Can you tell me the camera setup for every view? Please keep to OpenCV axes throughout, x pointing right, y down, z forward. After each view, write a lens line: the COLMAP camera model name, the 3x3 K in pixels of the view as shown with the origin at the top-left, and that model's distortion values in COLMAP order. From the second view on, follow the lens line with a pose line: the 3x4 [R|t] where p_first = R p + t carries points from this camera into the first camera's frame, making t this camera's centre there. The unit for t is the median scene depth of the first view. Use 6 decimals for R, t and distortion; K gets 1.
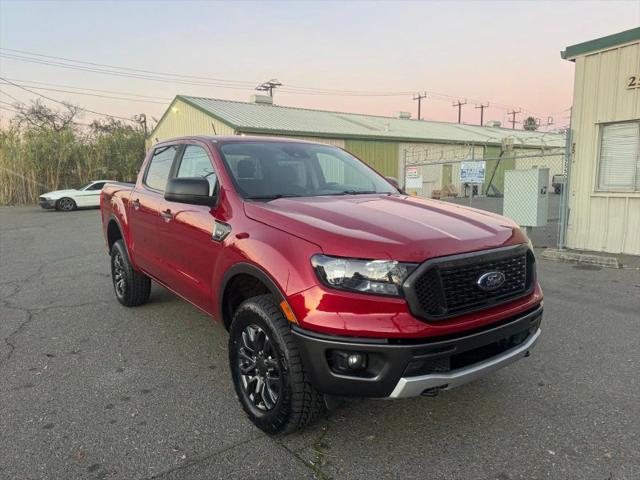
lens RADIAL K [[448.1, 0, 318.6], [0, 448.1, 242.2], [0, 0, 1]] dist [0.059727, -0.068867]
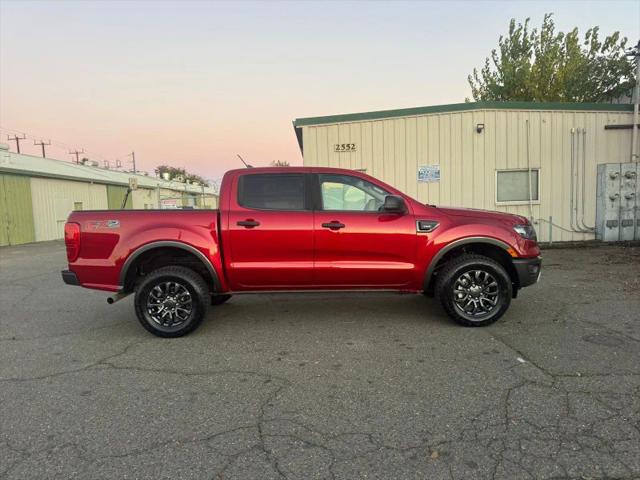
lens RADIAL K [[448.1, 0, 320.0], [0, 448.1, 245.2], [0, 0, 1]] dist [0.059727, -0.068867]
pose [[0.600123, -0.078695, 0.796027, -0.601368], [0.144160, 0.989495, -0.010861, 0.002440], [-0.786810, 0.121273, 0.605163, 0.105750]]
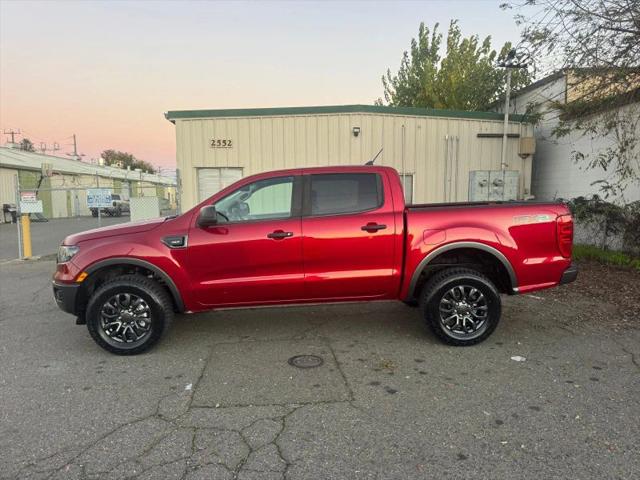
lens RADIAL K [[448.1, 0, 321.1], [0, 448.1, 240.8], [0, 0, 1]] dist [0.059727, -0.068867]
pose [[0.529580, -0.072653, 0.845143, -0.420514], [0.120054, 0.992716, 0.010112, 0.012323], [-0.839722, 0.096108, 0.534445, -0.111086]]
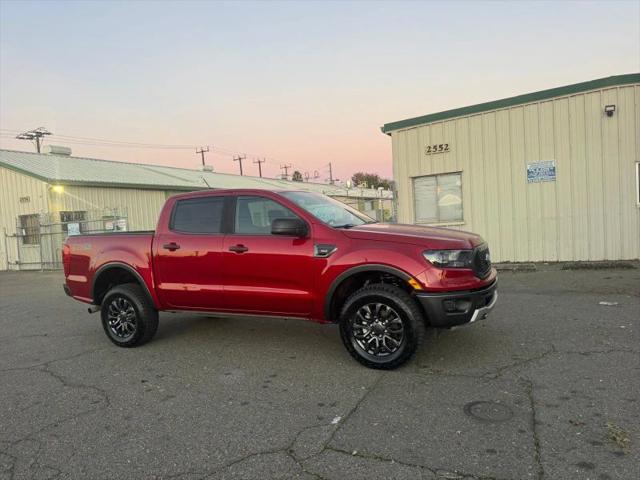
lens RADIAL K [[448.1, 0, 320.2], [0, 448.1, 243.2], [0, 0, 1]] dist [0.059727, -0.068867]
pose [[0.883578, -0.072343, 0.462662, -0.308041], [0.122031, 0.989430, -0.078341, 0.022647], [-0.452104, 0.125680, 0.883067, -0.103350]]
